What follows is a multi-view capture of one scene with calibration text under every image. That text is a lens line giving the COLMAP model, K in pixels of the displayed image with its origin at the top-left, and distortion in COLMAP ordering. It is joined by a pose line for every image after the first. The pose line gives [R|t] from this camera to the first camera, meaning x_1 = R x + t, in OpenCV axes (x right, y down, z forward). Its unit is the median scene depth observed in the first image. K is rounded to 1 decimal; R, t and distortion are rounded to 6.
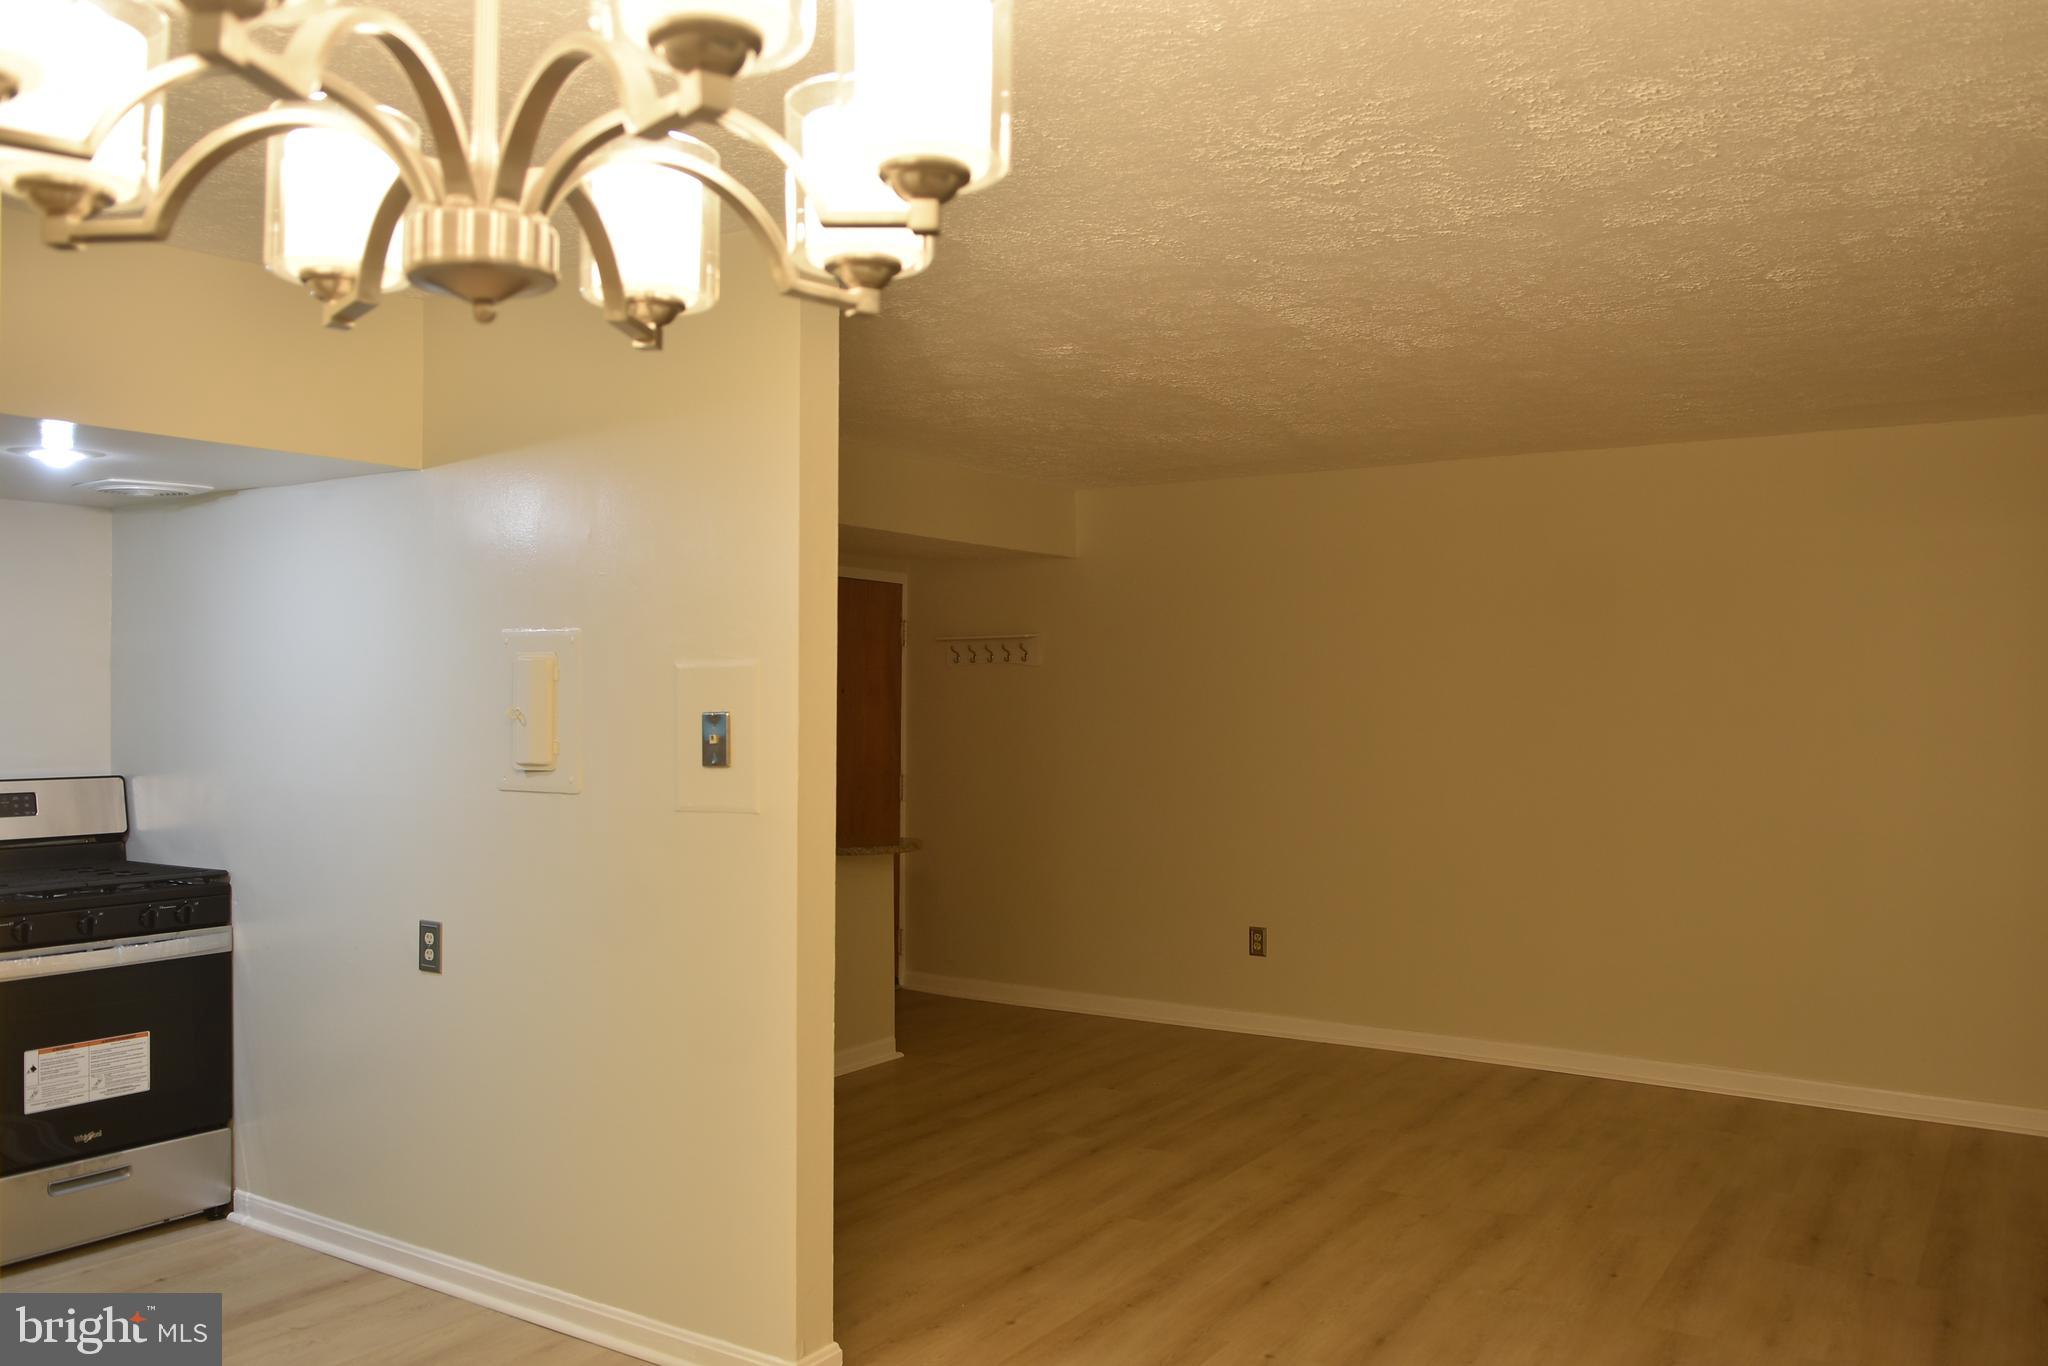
lens RADIAL K [[1571.3, 0, 1025.6], [0, 1571.3, 686.6], [0, 0, 1]] dist [-0.007965, -0.000916]
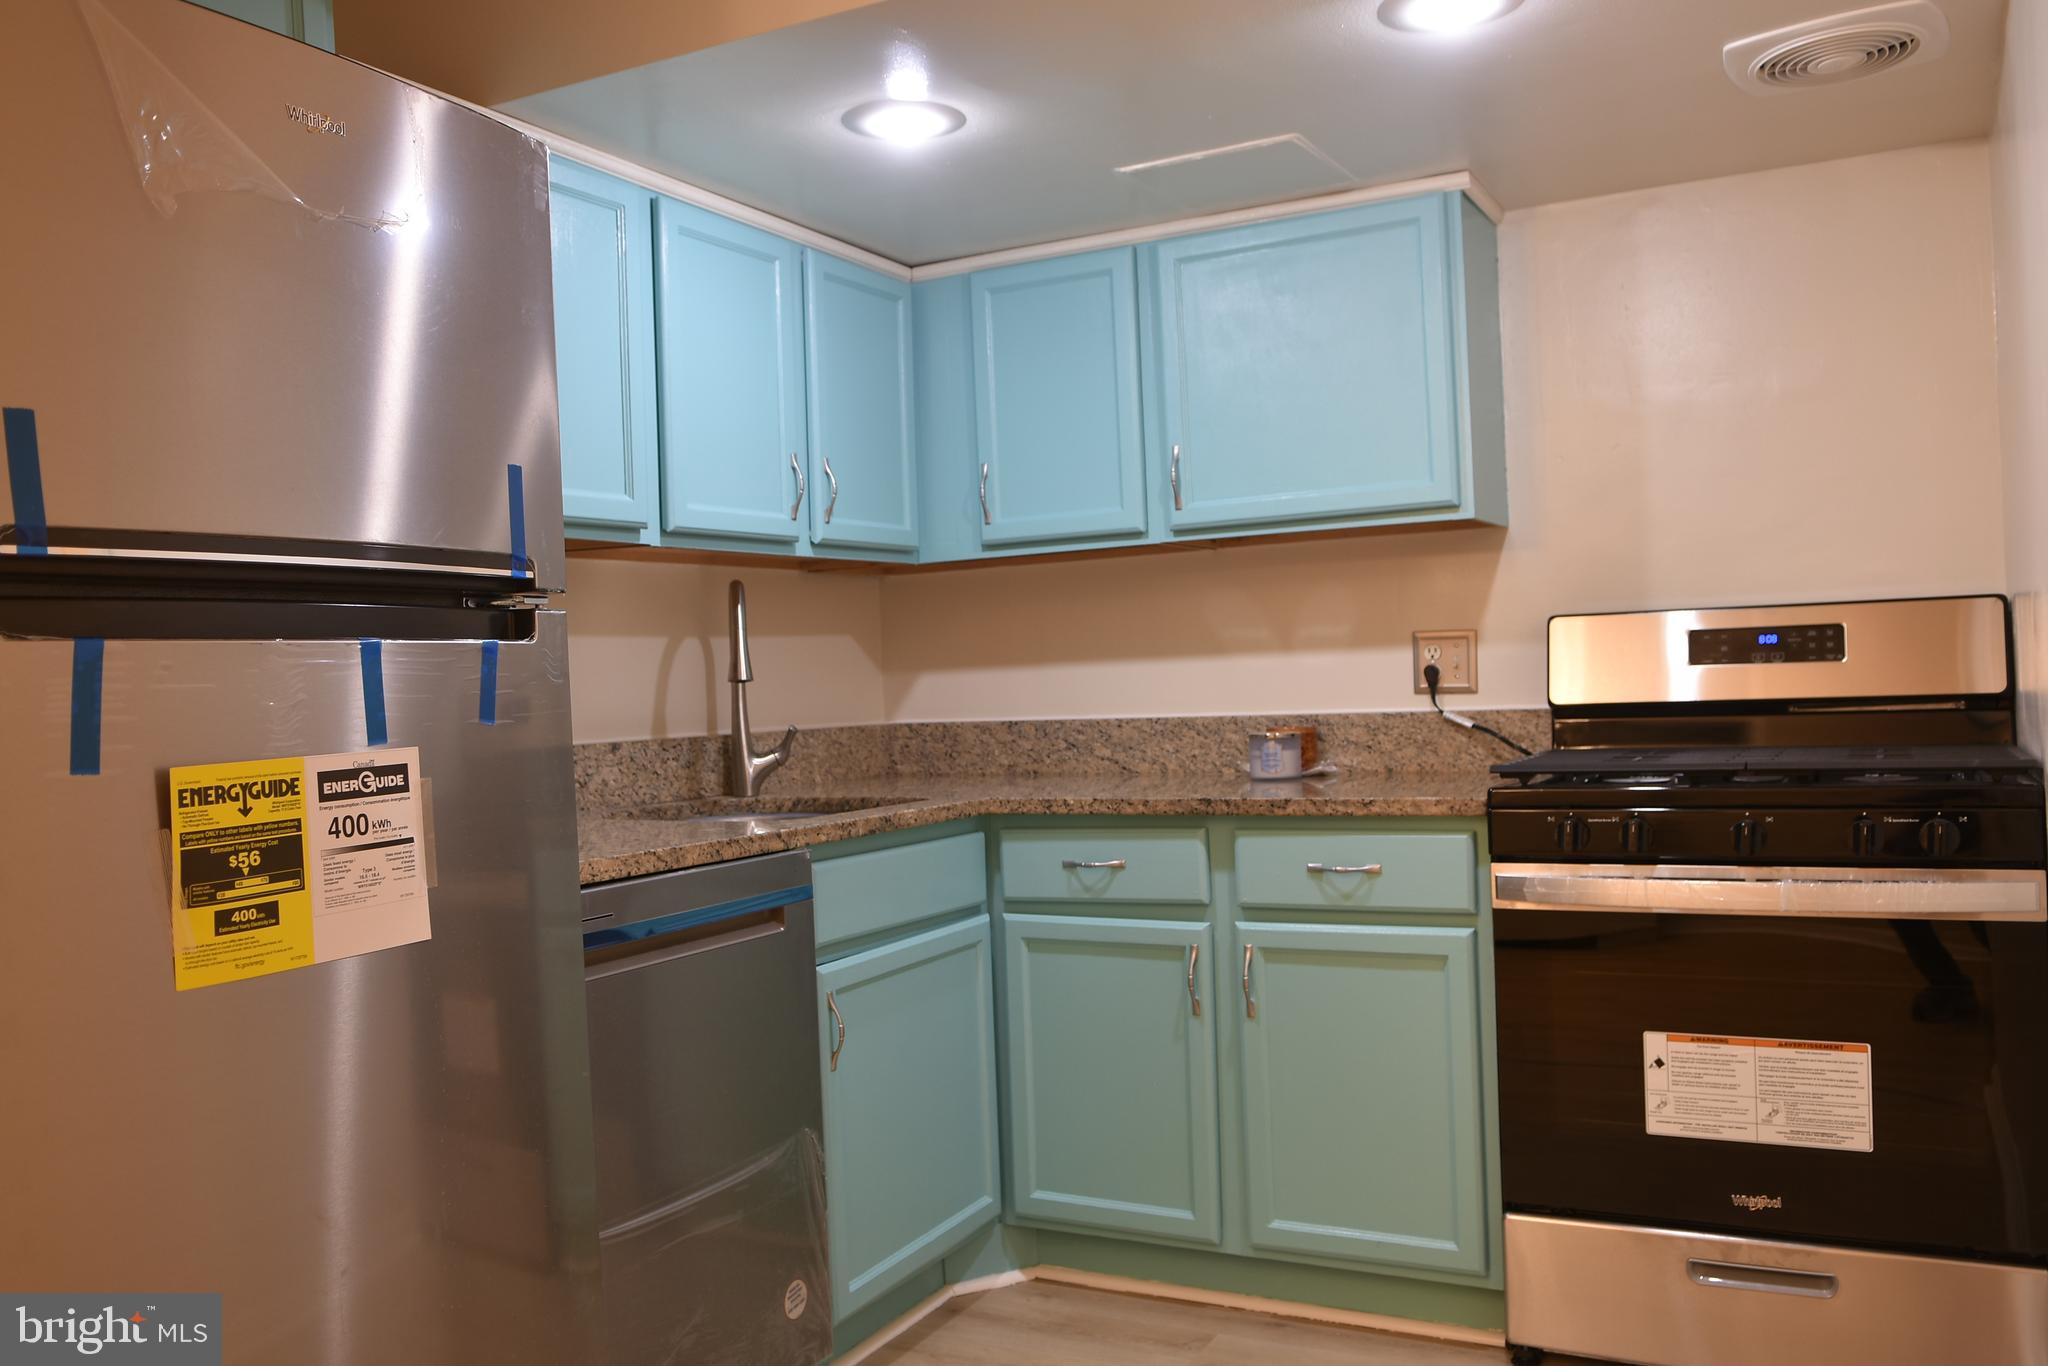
lens RADIAL K [[1631.4, 0, 1025.9], [0, 1631.4, 682.6], [0, 0, 1]] dist [-0.006914, -0.001004]
pose [[0.127812, -0.002683, -0.991795, -0.036306], [0.056499, 0.998392, 0.004580, 0.077010], [0.990188, -0.056621, 0.127758, 0.657911]]
